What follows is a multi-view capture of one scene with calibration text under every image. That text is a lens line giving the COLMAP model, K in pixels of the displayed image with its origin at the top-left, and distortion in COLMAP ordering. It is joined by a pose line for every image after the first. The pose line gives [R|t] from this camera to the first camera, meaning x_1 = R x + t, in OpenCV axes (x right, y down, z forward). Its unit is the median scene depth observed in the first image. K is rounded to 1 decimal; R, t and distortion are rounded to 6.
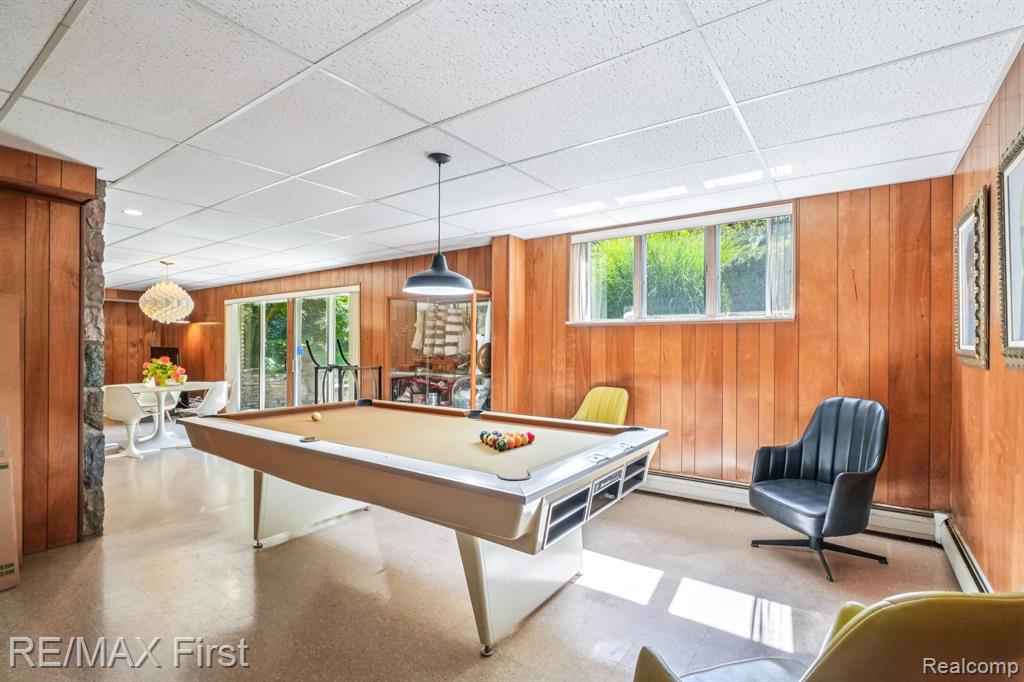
lens RADIAL K [[472.8, 0, 513.2], [0, 472.8, 342.8], [0, 0, 1]] dist [-0.000513, 0.000076]
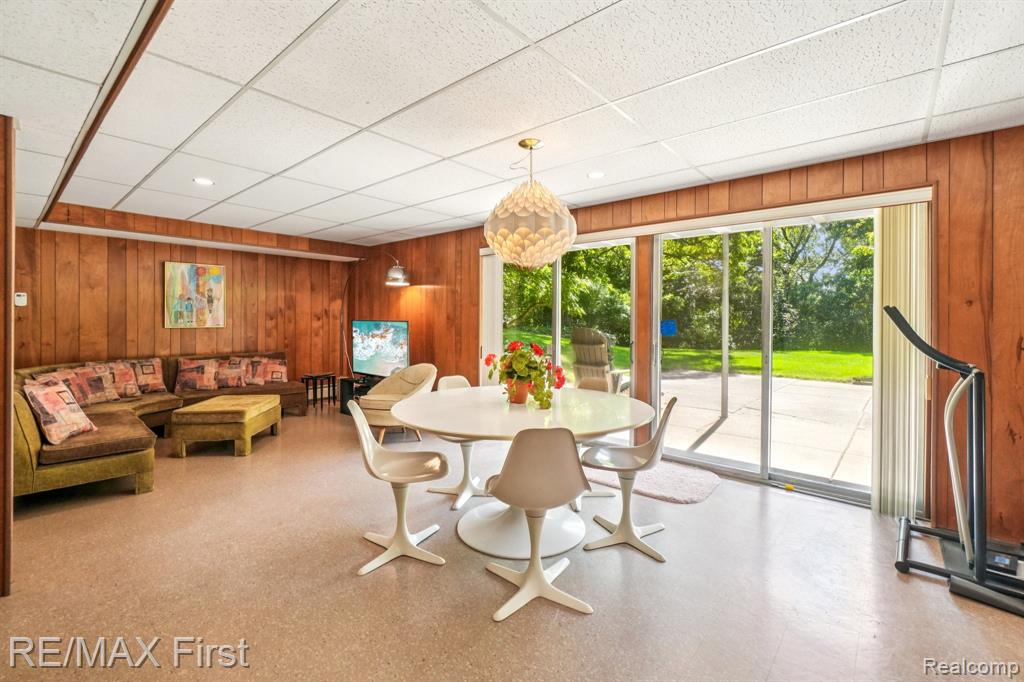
lens RADIAL K [[446.1, 0, 511.4], [0, 446.1, 317.7], [0, 0, 1]] dist [-0.001798, 0.000459]
pose [[0.996427, -0.001106, -0.084451, -0.465568], [0.001452, 0.999991, 0.004036, 0.002494], [0.084446, -0.004145, 0.996419, 0.351530]]
